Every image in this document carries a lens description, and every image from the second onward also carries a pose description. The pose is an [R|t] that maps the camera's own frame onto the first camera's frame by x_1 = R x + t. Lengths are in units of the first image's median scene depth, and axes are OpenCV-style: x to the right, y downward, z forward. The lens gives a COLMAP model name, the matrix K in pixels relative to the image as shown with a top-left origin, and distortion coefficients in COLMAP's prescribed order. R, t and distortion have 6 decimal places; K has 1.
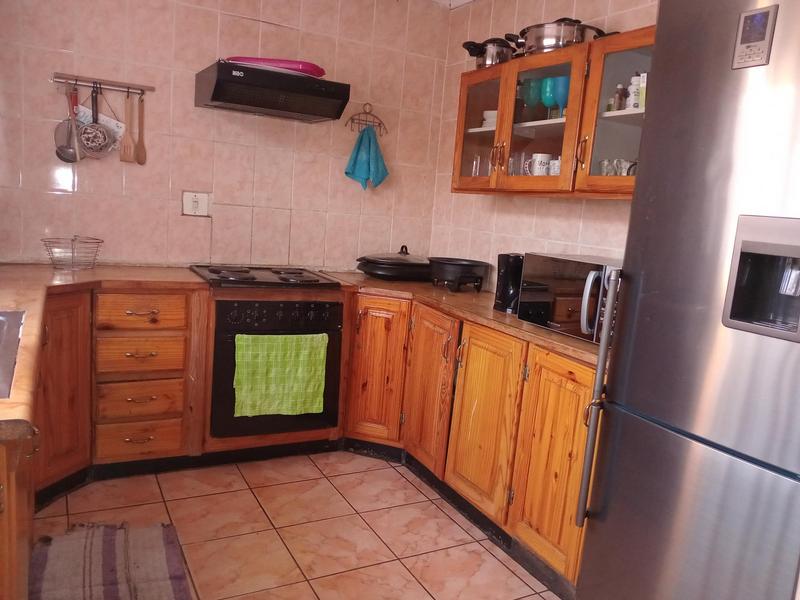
lens RADIAL K [[607.8, 0, 400.0], [0, 607.8, 300.0], [0, 0, 1]] dist [0.102222, -0.202398]
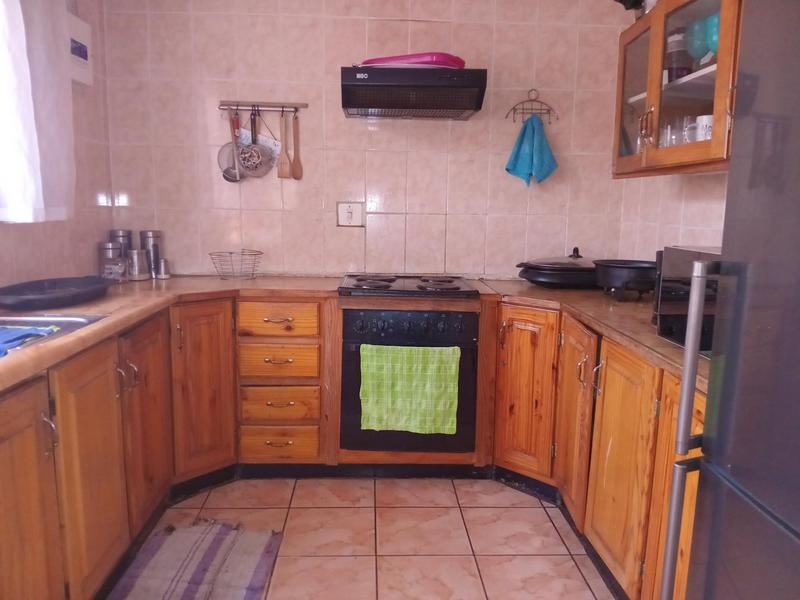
lens RADIAL K [[607.8, 0, 400.0], [0, 607.8, 300.0], [0, 0, 1]] dist [0.102222, -0.202398]
pose [[0.898555, -0.000140, -0.438862, 0.203202], [-0.010172, 0.999725, -0.021145, 0.005860], [0.438744, 0.023464, 0.898306, 0.152341]]
